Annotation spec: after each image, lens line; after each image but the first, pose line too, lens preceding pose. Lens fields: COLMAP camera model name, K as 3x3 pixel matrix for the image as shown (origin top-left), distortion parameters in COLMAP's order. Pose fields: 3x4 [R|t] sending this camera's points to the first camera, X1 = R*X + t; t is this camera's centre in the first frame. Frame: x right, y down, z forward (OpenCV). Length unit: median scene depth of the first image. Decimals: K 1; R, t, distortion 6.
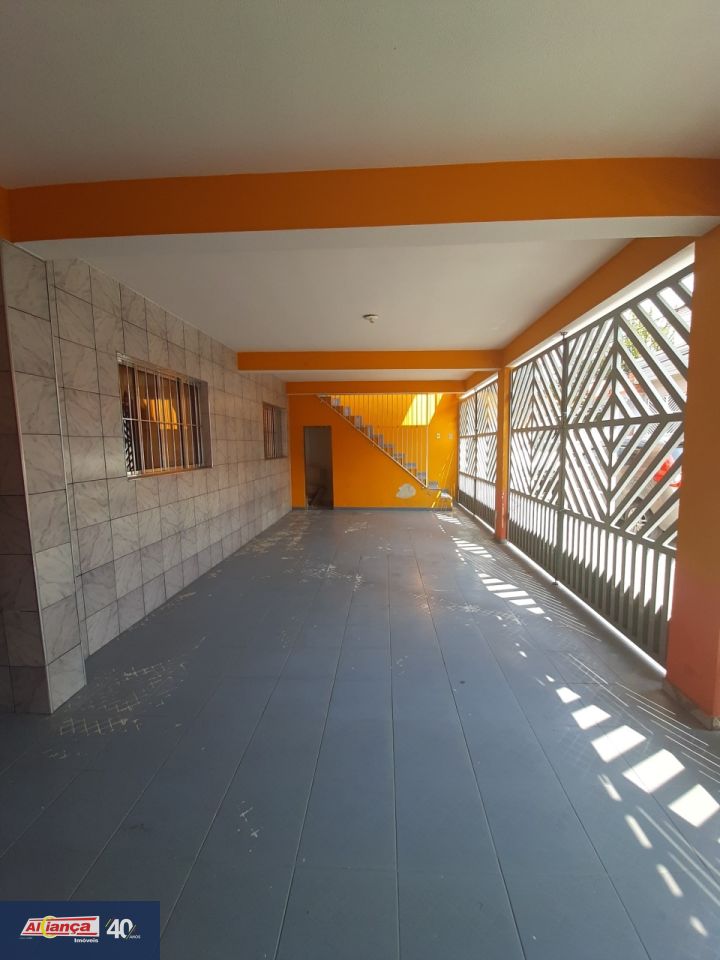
lens RADIAL K [[377.8, 0, 358.5], [0, 377.8, 478.8], [0, 0, 1]] dist [0.007967, -0.010469]
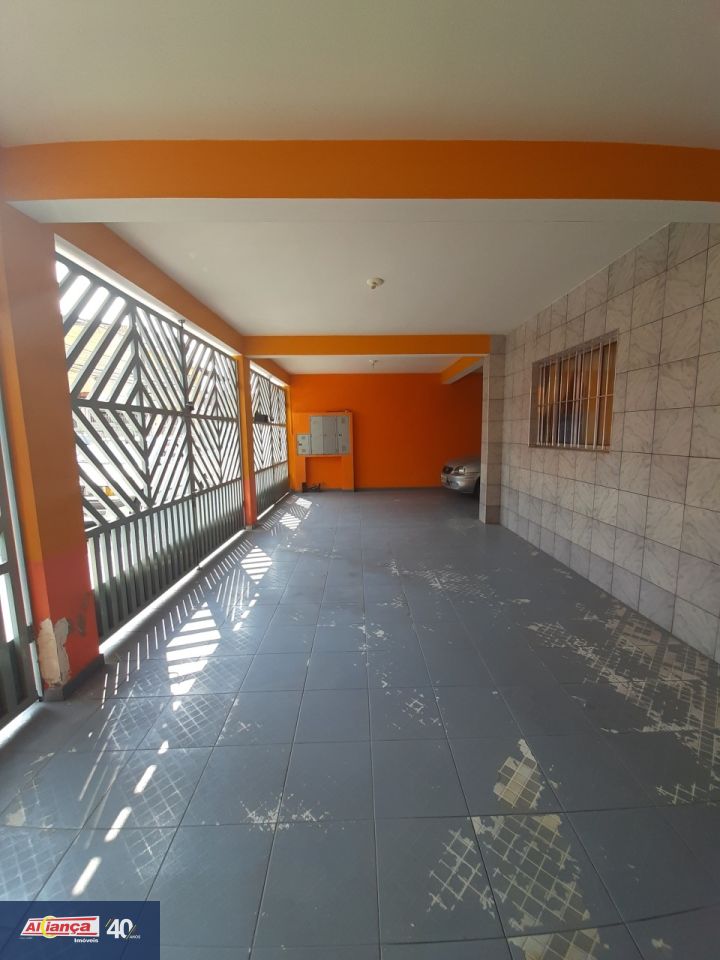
lens RADIAL K [[377.8, 0, 364.4], [0, 377.8, 485.6], [0, 0, 1]] dist [0.007967, -0.010469]
pose [[-0.995394, 0.040351, -0.086957, 0.156314], [0.019314, 0.972910, 0.230376, -0.169881], [0.093898, 0.227636, -0.969208, 1.988735]]
